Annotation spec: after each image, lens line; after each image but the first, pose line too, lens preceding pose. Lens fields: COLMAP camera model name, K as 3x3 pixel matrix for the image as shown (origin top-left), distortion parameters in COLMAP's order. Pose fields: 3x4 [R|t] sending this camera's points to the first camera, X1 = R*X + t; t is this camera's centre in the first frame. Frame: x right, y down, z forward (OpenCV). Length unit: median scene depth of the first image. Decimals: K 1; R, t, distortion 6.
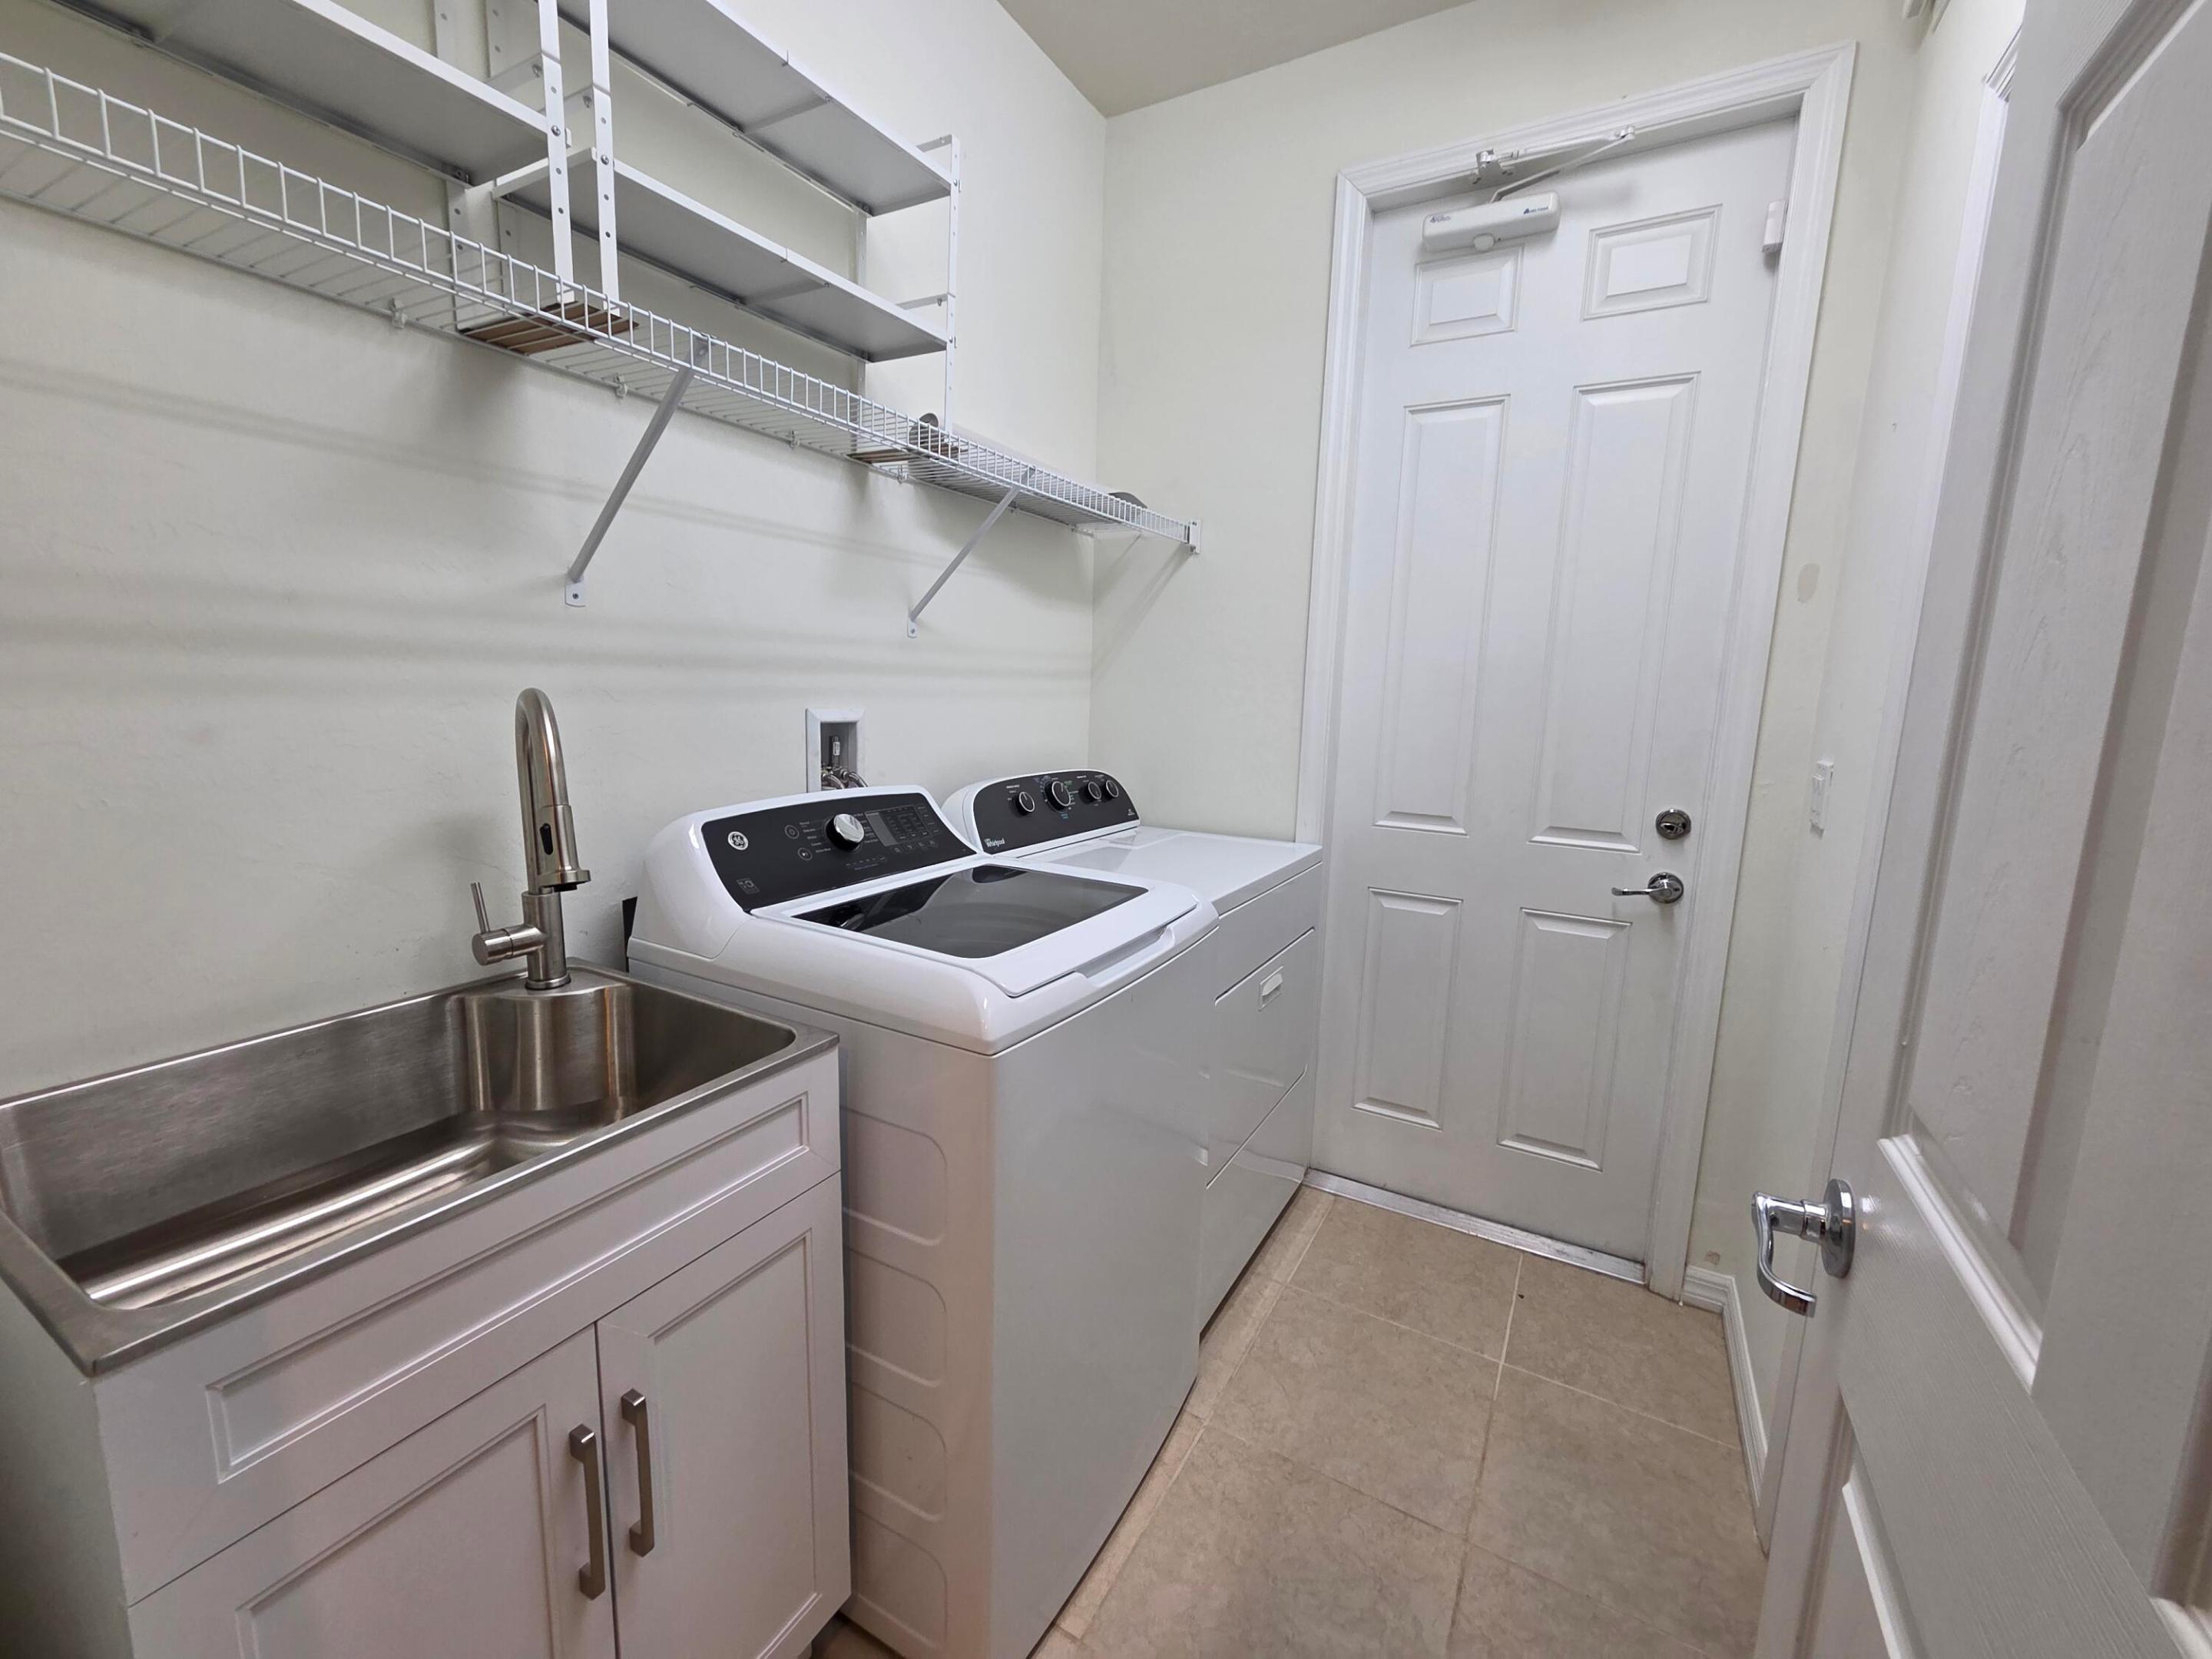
lens RADIAL K [[903.7, 0, 1096.3], [0, 903.7, 820.0], [0, 0, 1]] dist [0.012743, 0.000190]
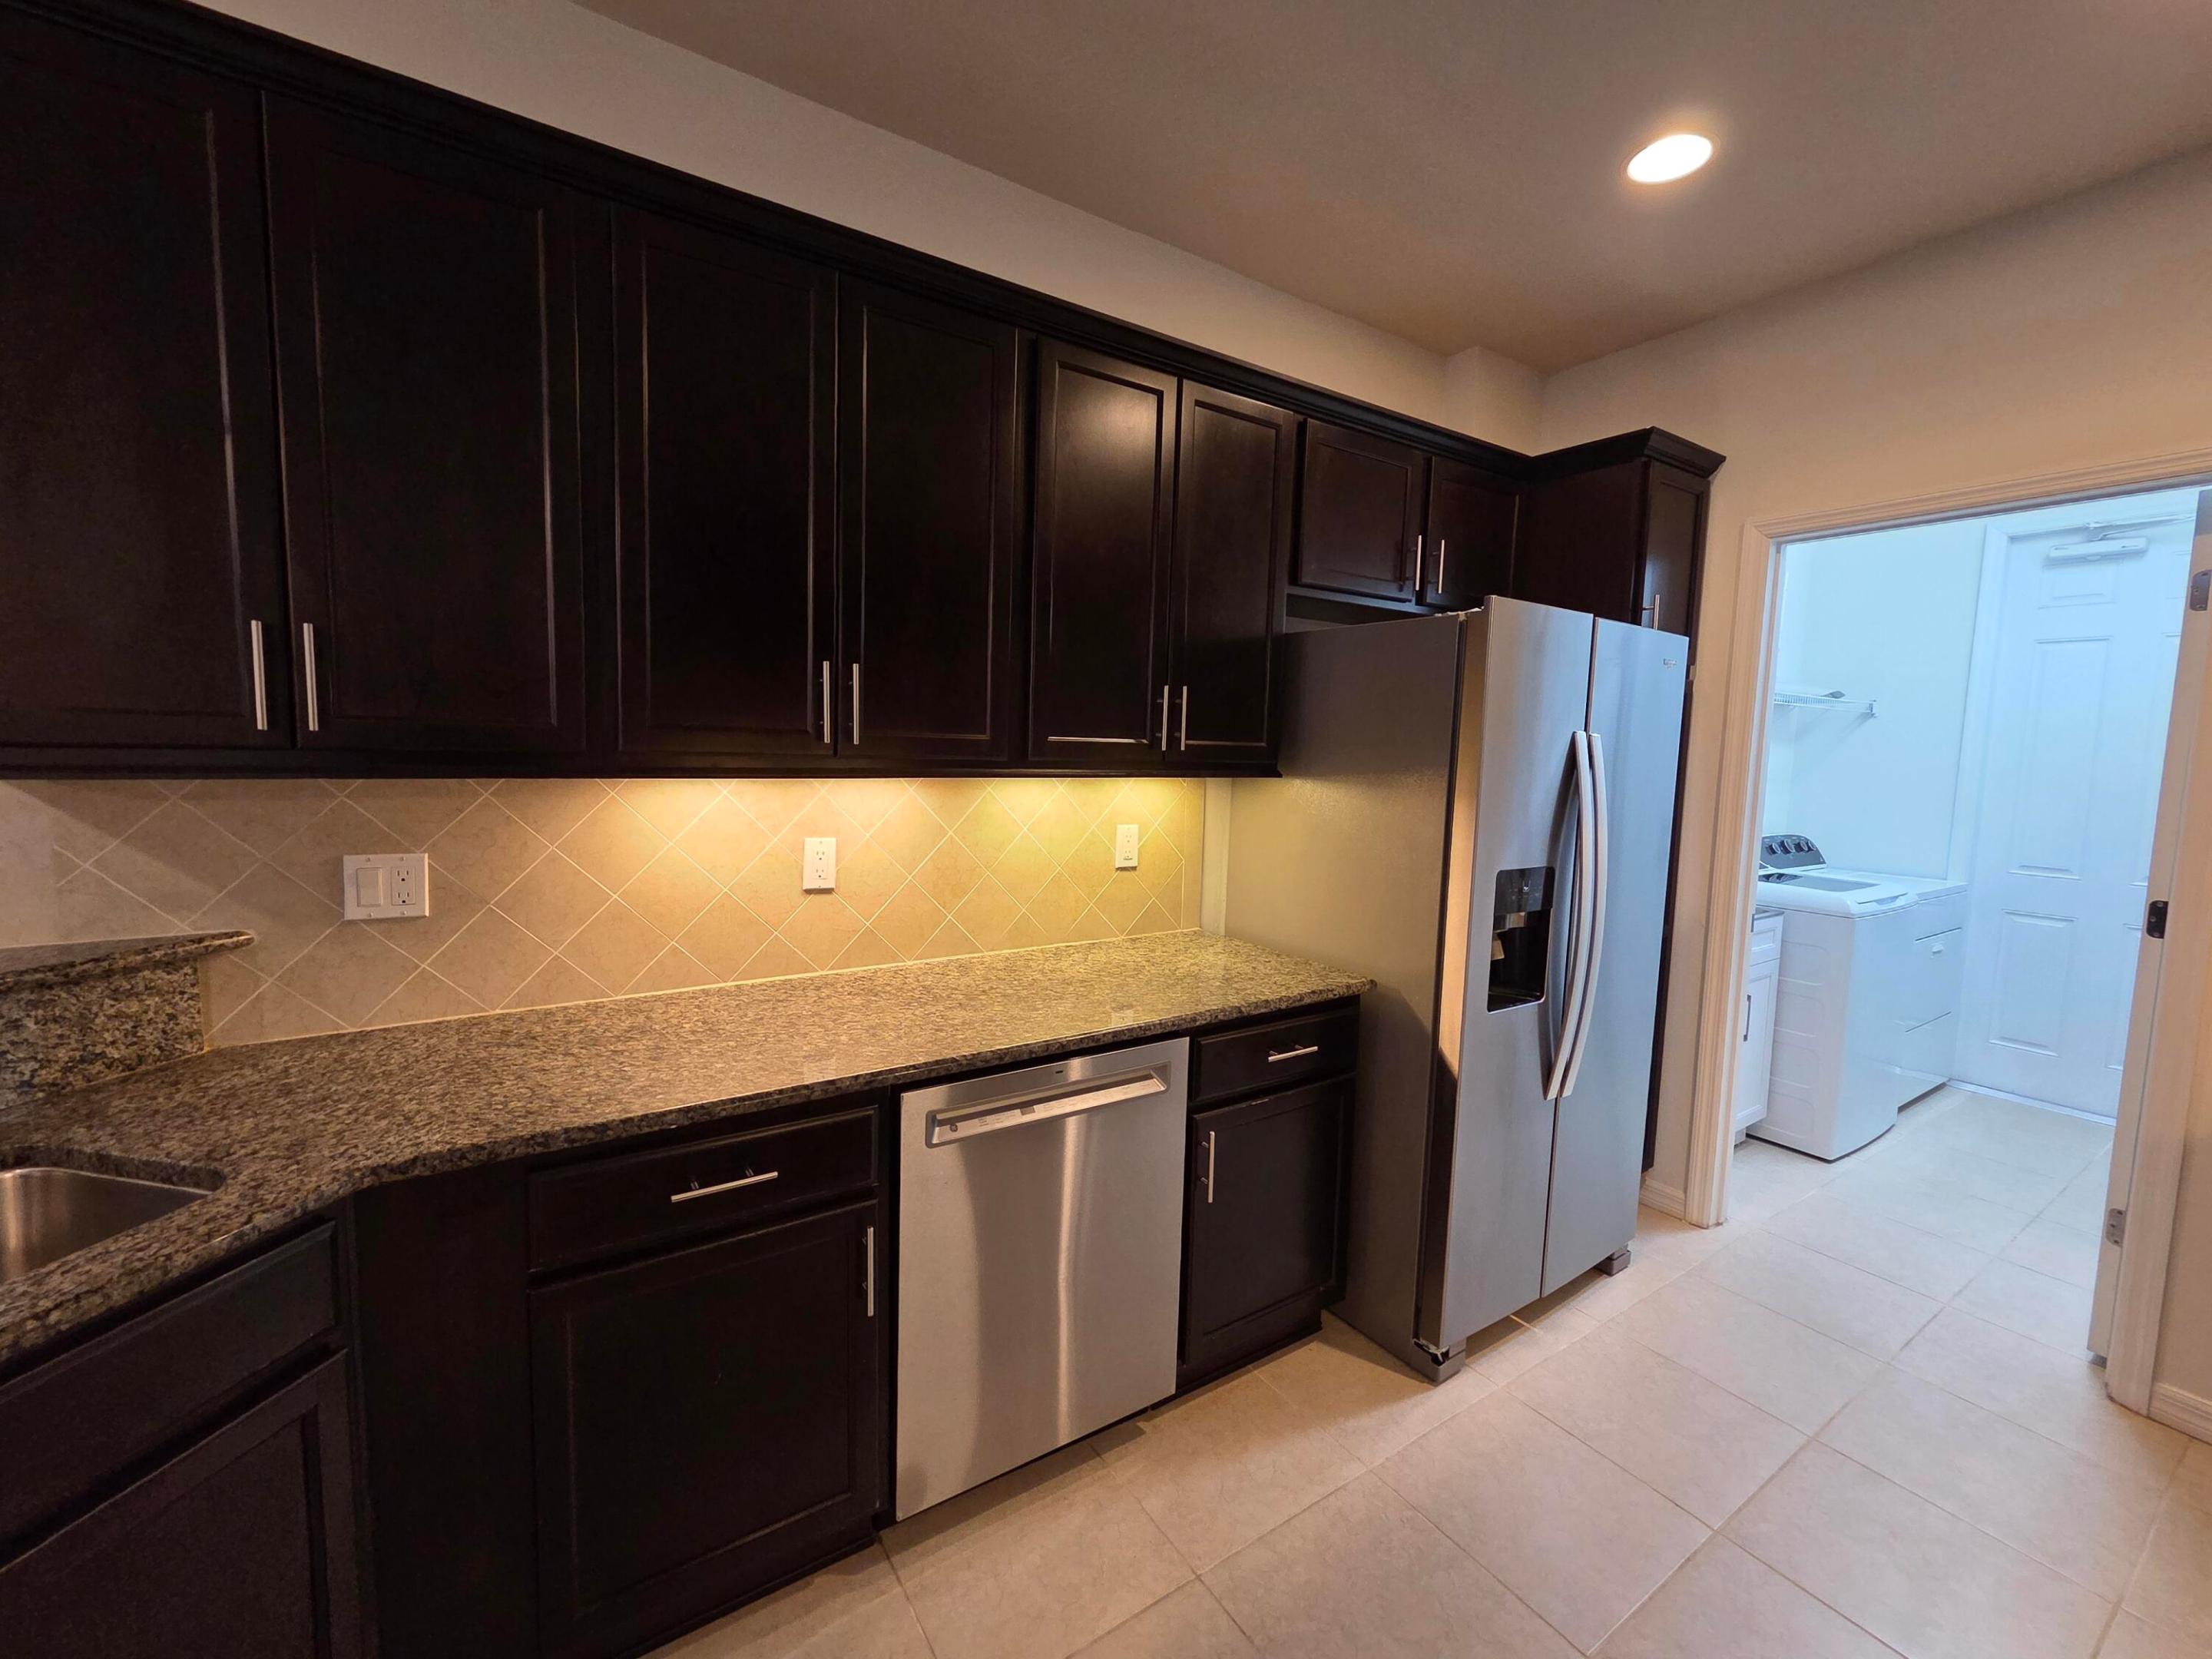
lens RADIAL K [[903.7, 0, 1096.3], [0, 903.7, 820.0], [0, 0, 1]] dist [0.012743, 0.000190]
pose [[0.903904, 0.034961, -0.426305, -0.663566], [-0.070616, 0.995175, -0.068117, 0.188459], [0.421867, 0.091675, 0.902011, -1.676535]]
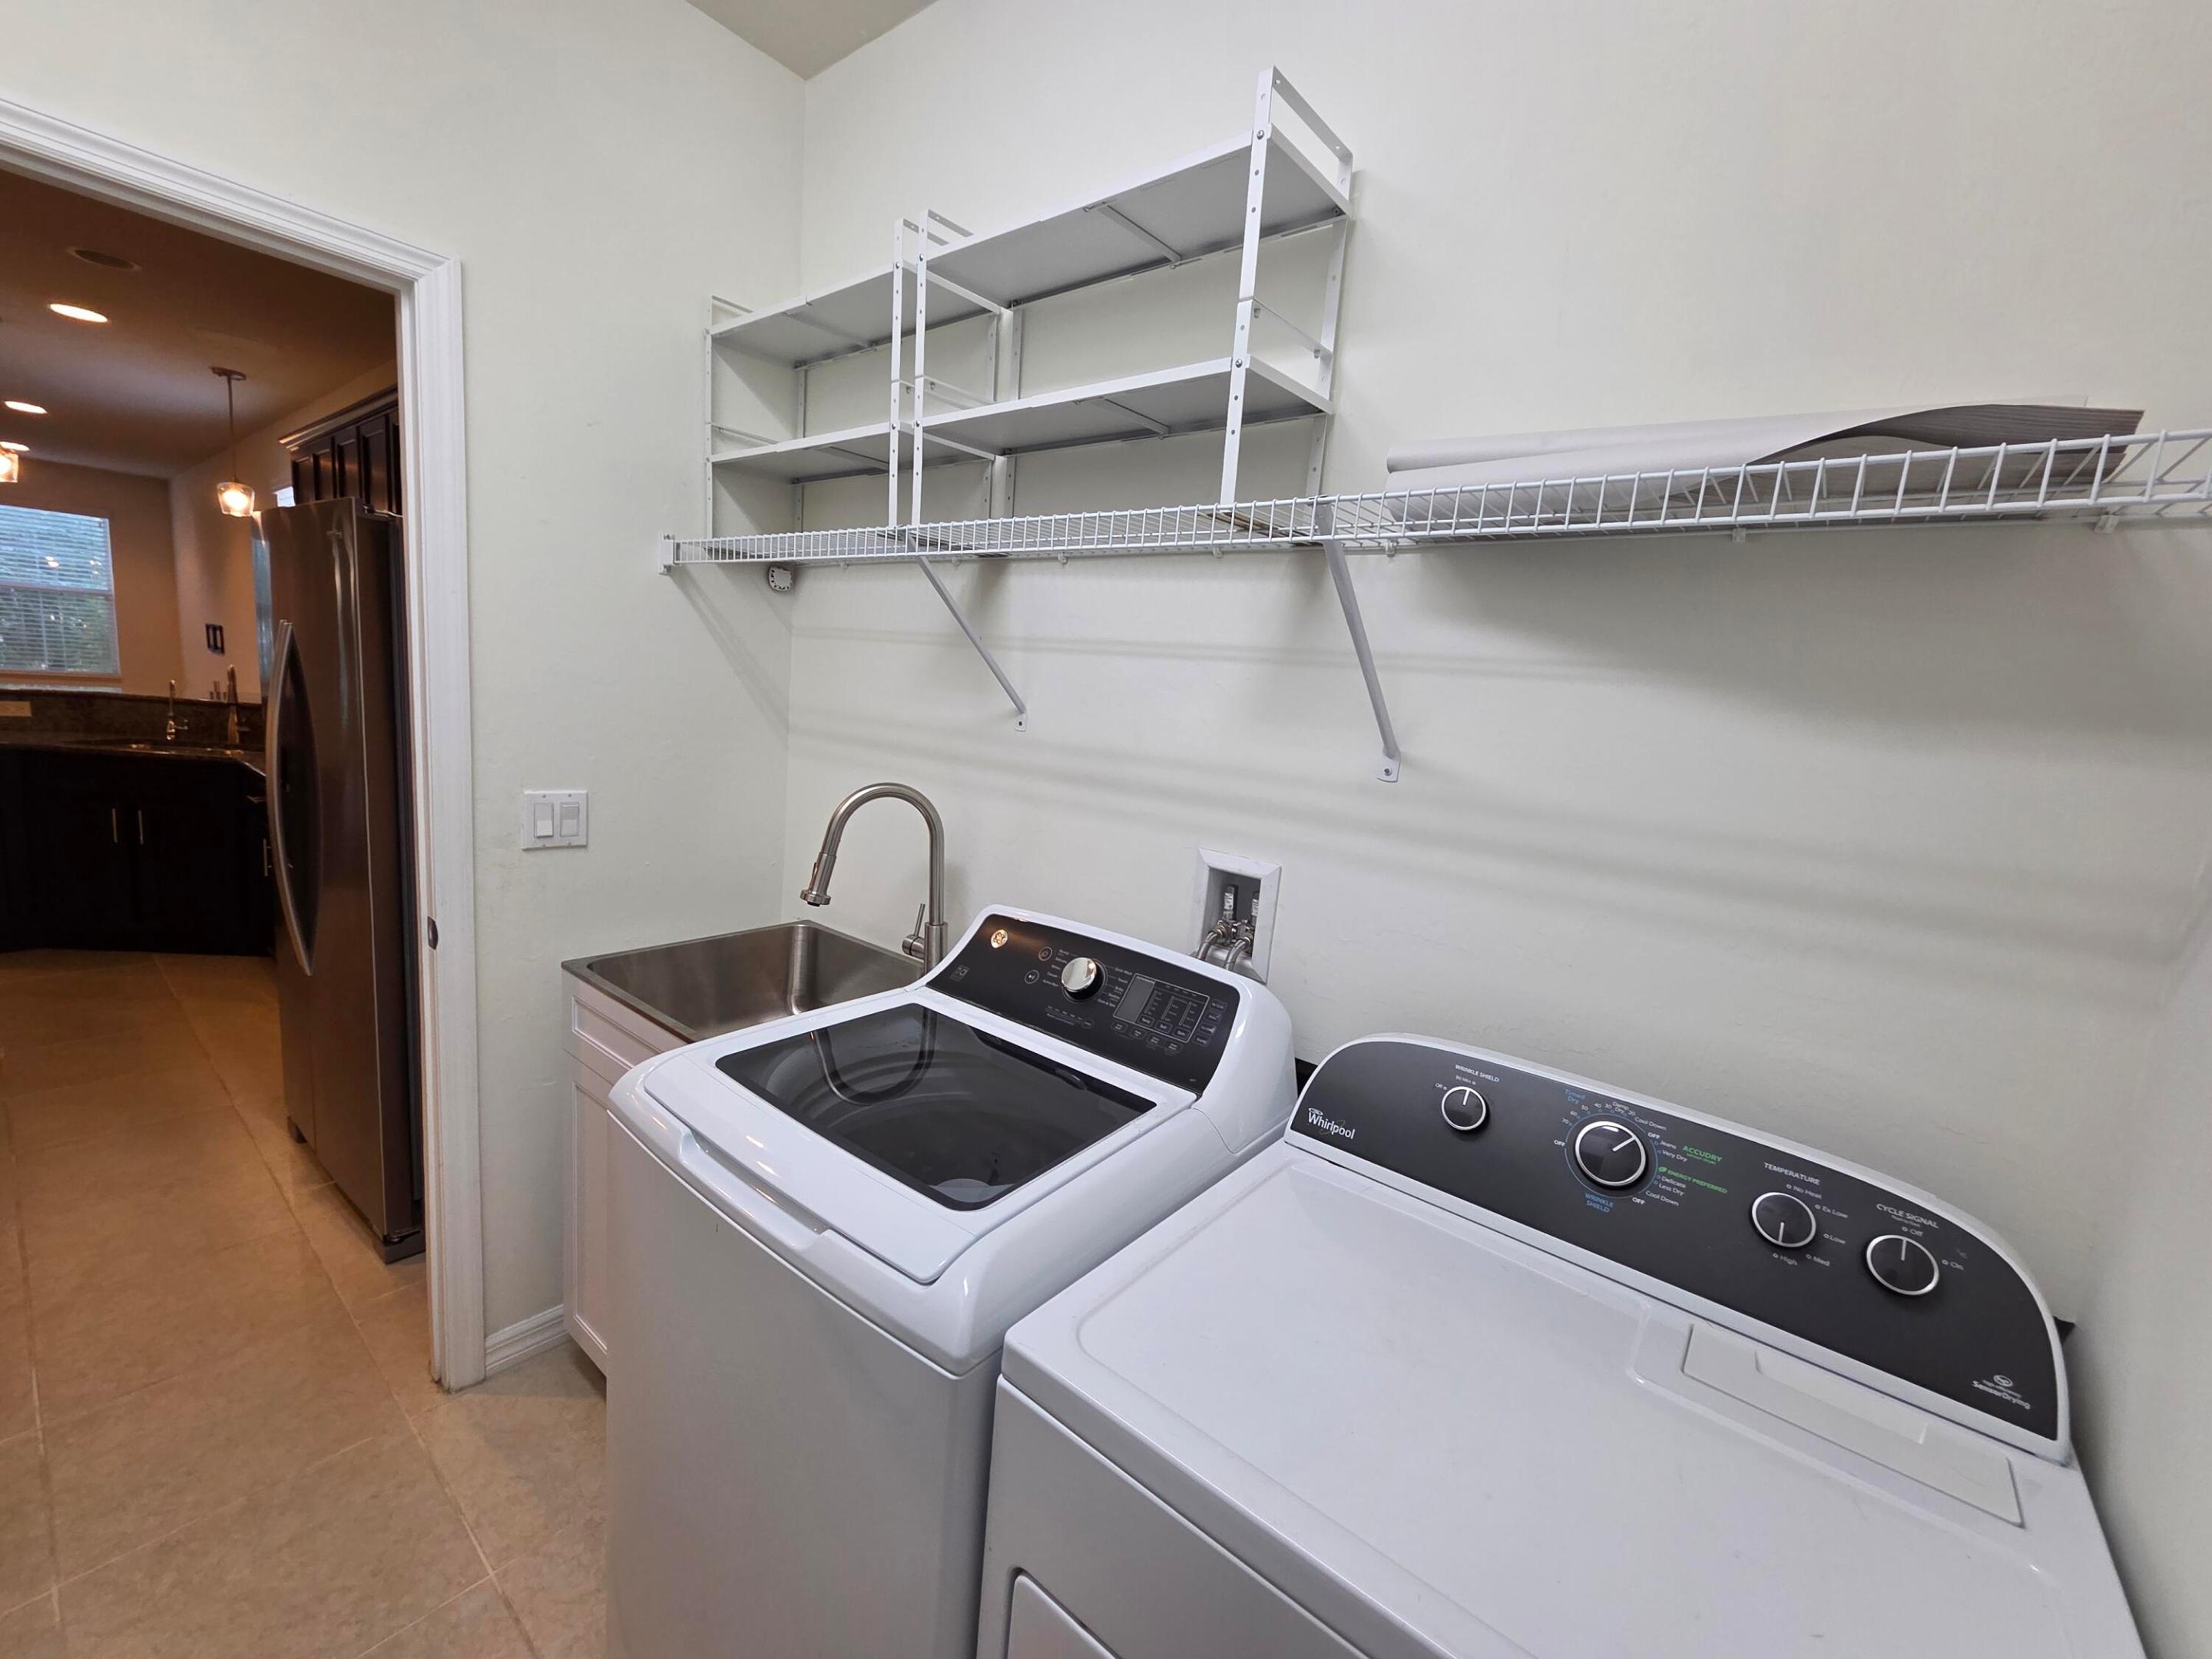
lens RADIAL K [[903.7, 0, 1096.3], [0, 903.7, 820.0], [0, 0, 1]] dist [0.012743, 0.000190]
pose [[-0.151141, 0.102117, -0.983224, 0.545713], [-0.232967, 0.962953, 0.135823, -0.244161], [0.960668, 0.249587, -0.121751, 1.005272]]
